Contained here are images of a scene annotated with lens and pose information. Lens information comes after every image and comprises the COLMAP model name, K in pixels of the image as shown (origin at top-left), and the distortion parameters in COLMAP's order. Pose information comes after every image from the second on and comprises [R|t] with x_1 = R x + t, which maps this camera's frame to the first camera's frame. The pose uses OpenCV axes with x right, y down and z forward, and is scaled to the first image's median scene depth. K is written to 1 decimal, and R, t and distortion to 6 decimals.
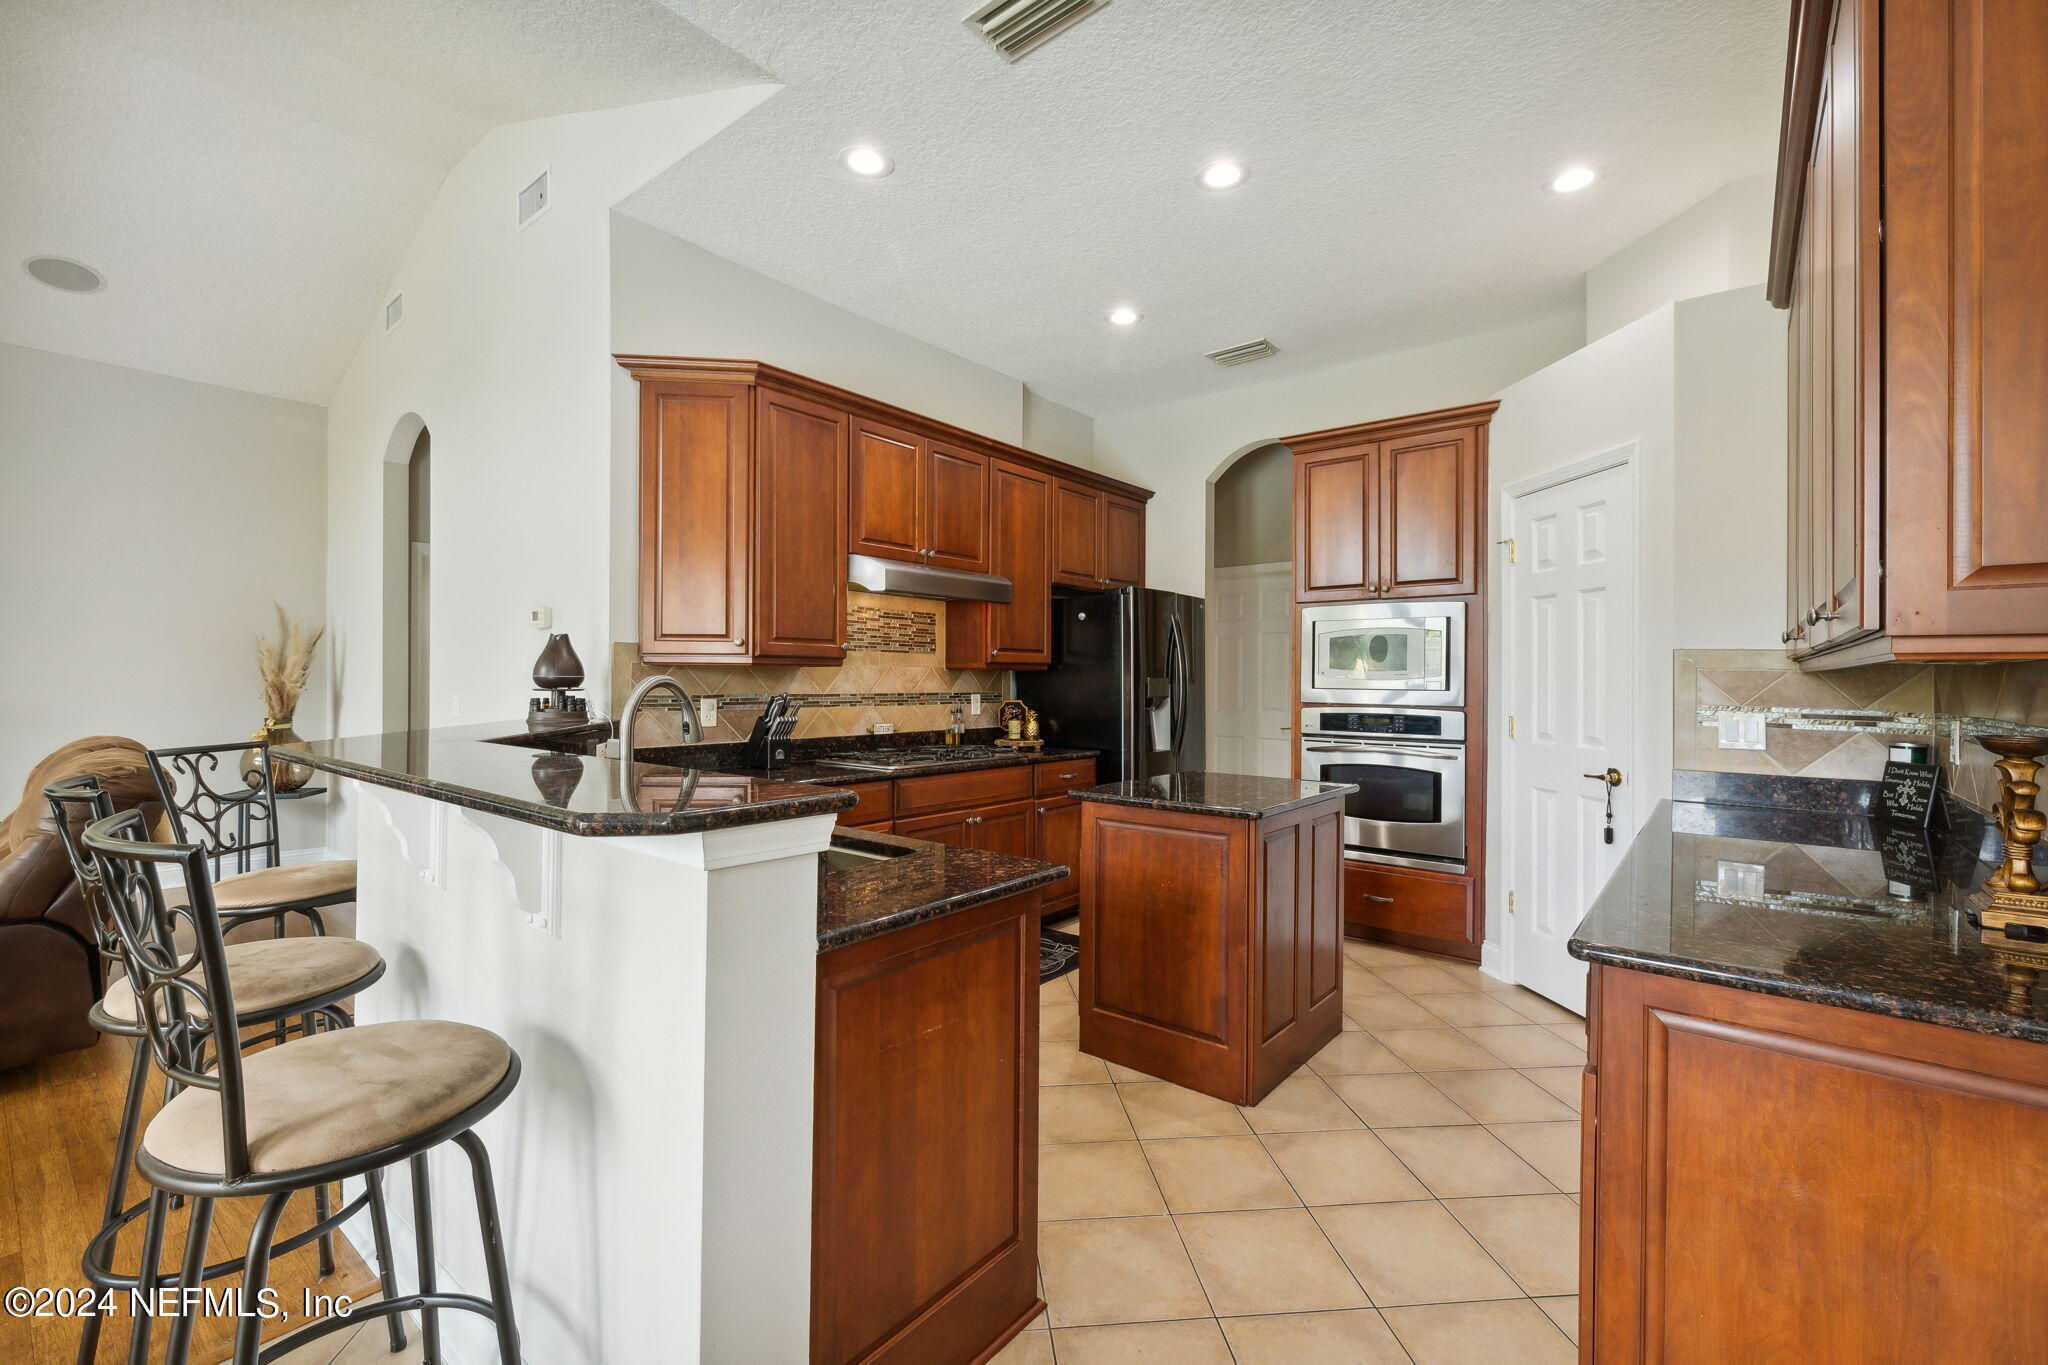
lens RADIAL K [[864.5, 0, 1024.0], [0, 864.5, 681.0], [0, 0, 1]] dist [-0.001079, 0.000029]
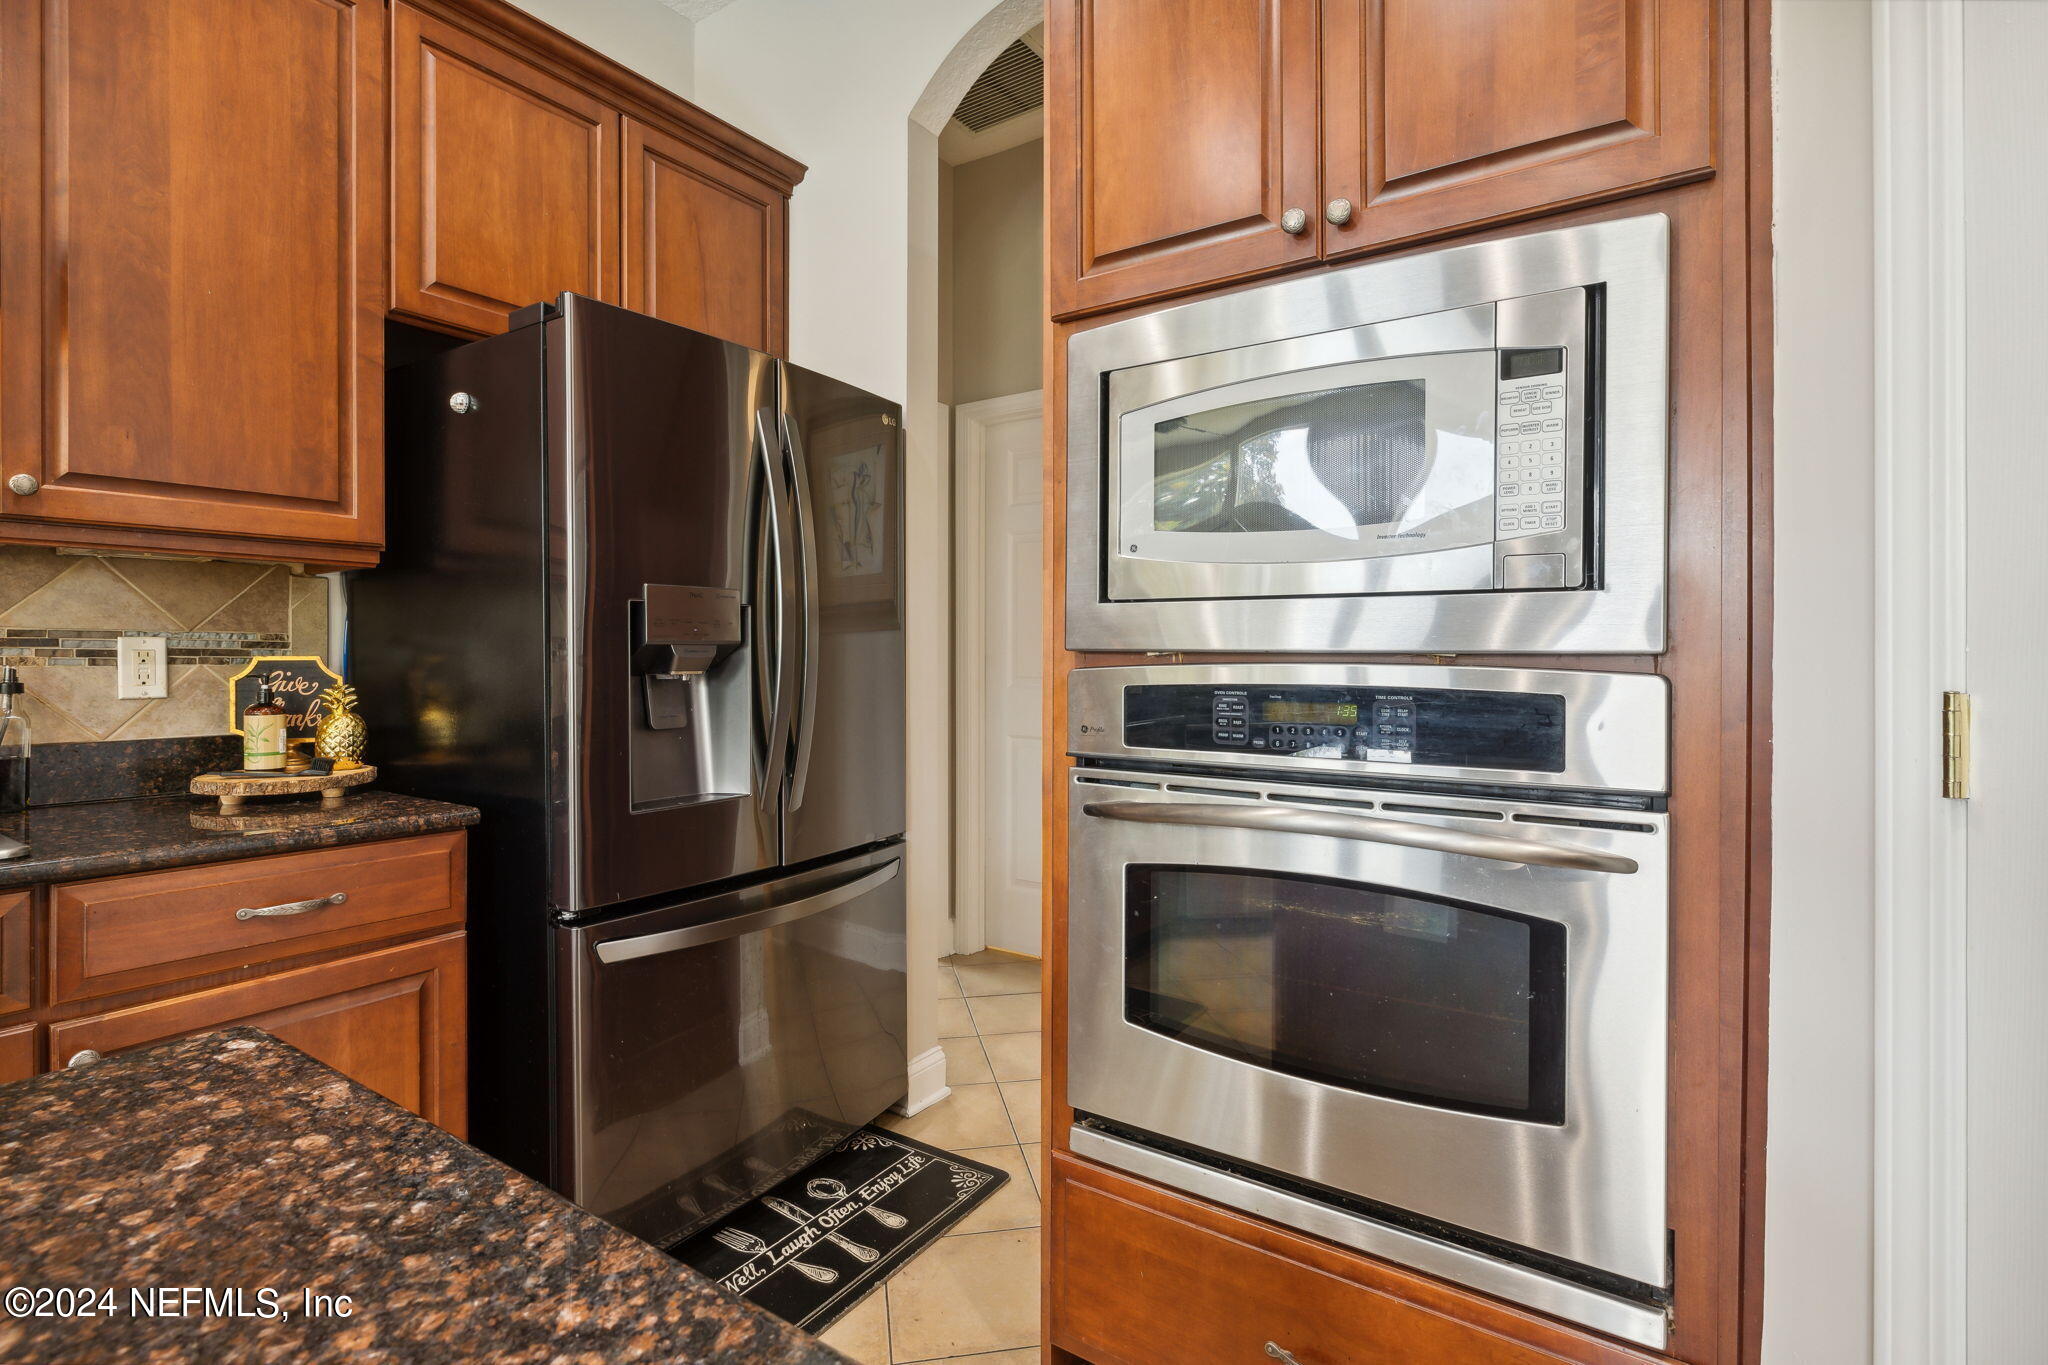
lens RADIAL K [[972.7, 0, 1034.7], [0, 972.7, 662.9], [0, 0, 1]] dist [-0.010894, 0.000041]
pose [[0.994573, -0.004476, 0.103943, 0.257221], [0.003654, 0.999961, 0.008096, 0.024827], [-0.103975, -0.007672, 0.994550, 0.627105]]
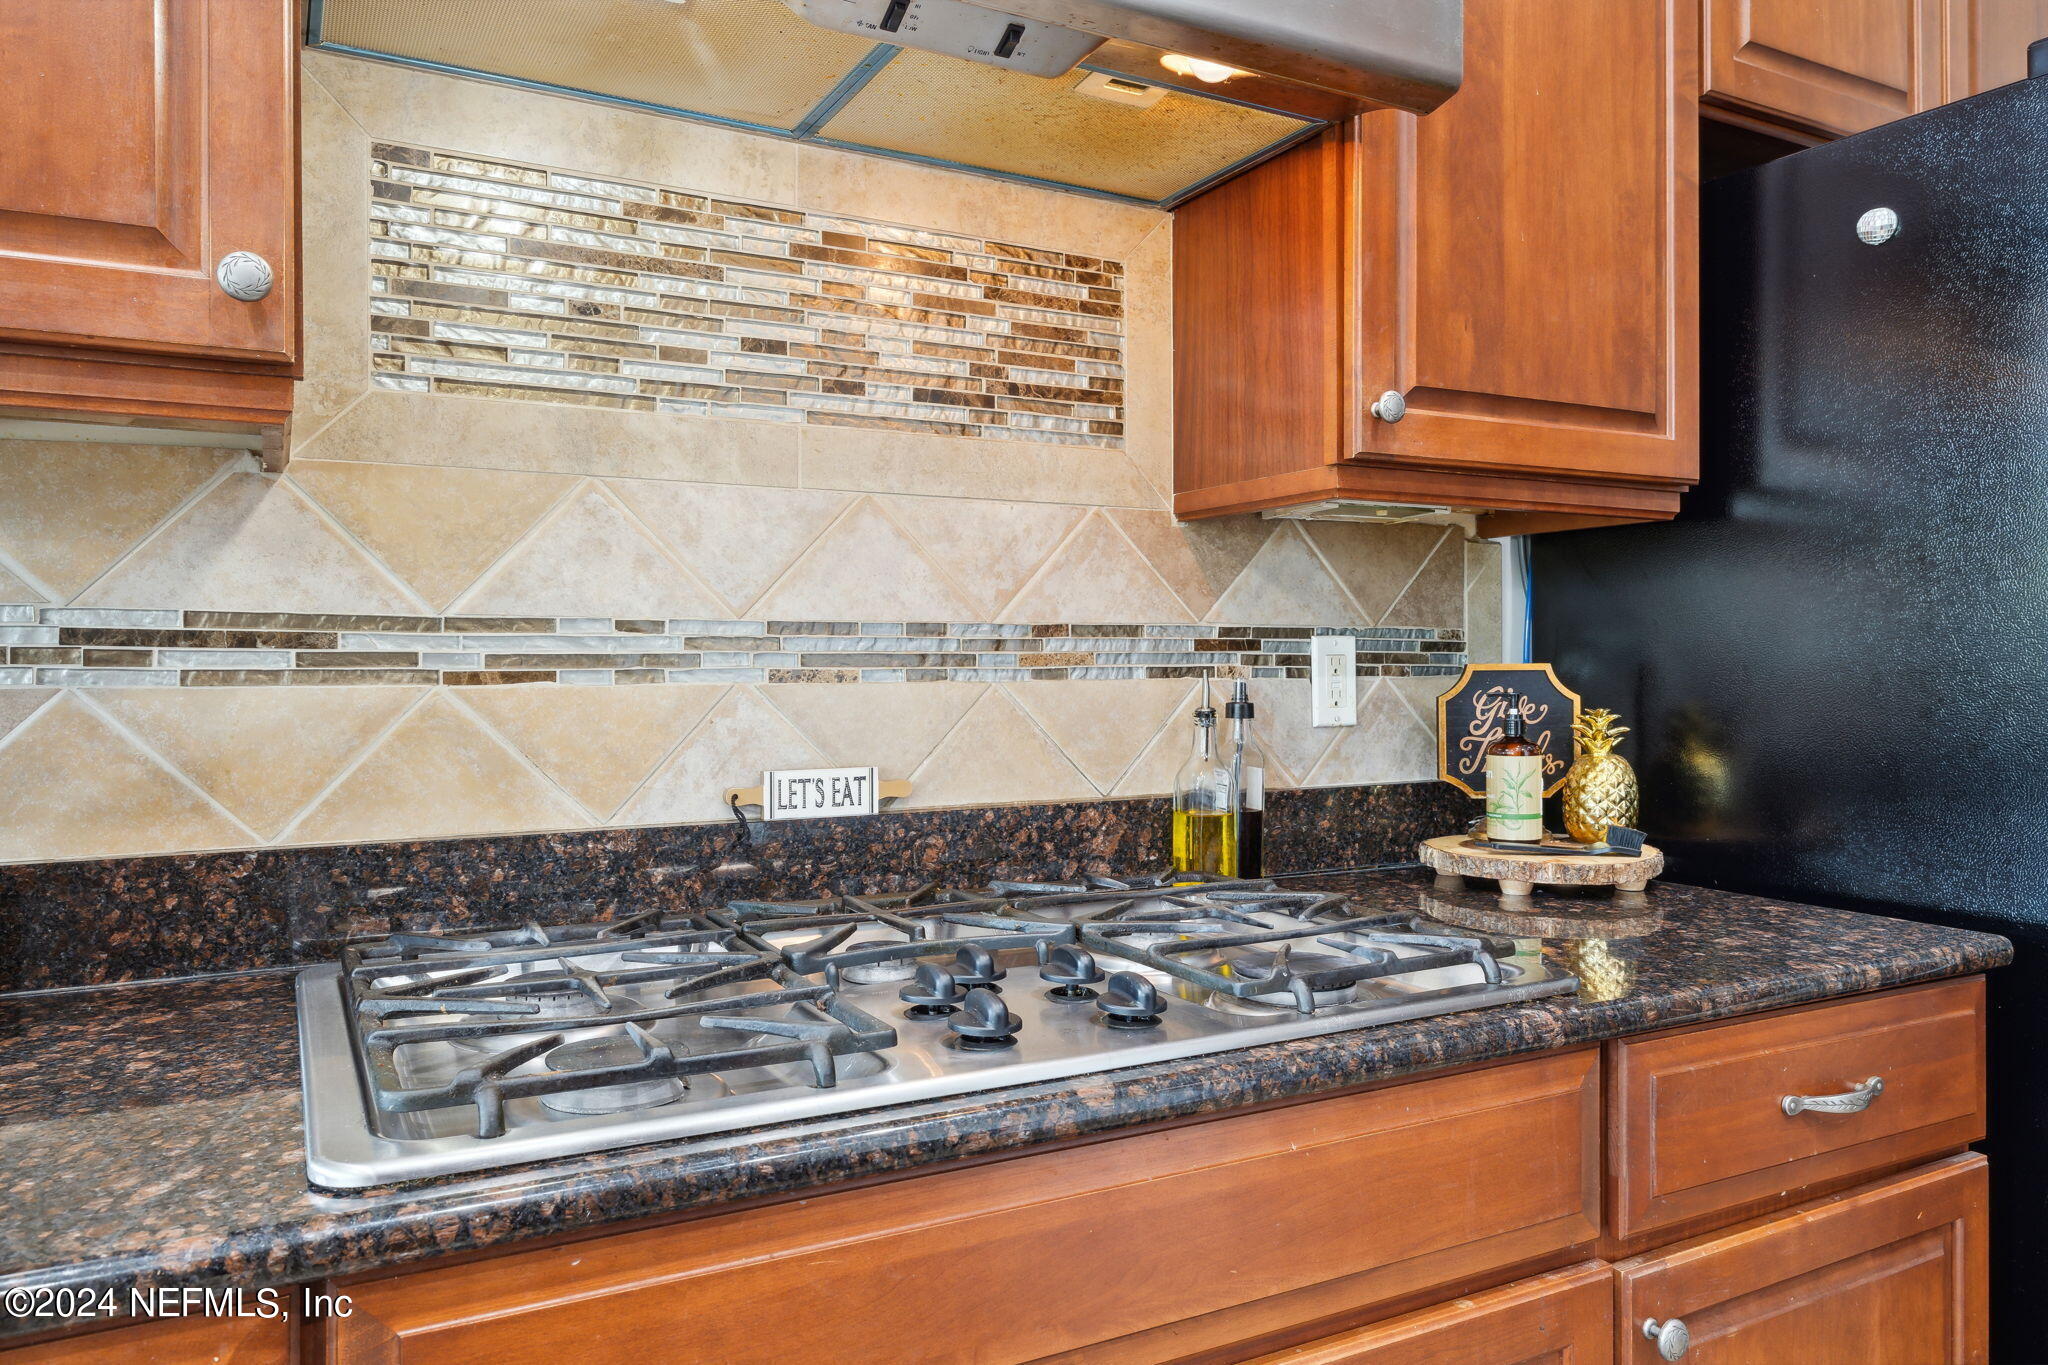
lens RADIAL K [[1386.2, 0, 1034.0], [0, 1386.2, 667.8], [0, 0, 1]] dist [-0.000760, 0.000904]
pose [[0.925117, -0.003131, -0.379669, 0.009955], [0.005528, 0.999971, 0.005224, 0.022541], [0.379641, -0.006931, 0.925108, 0.665677]]
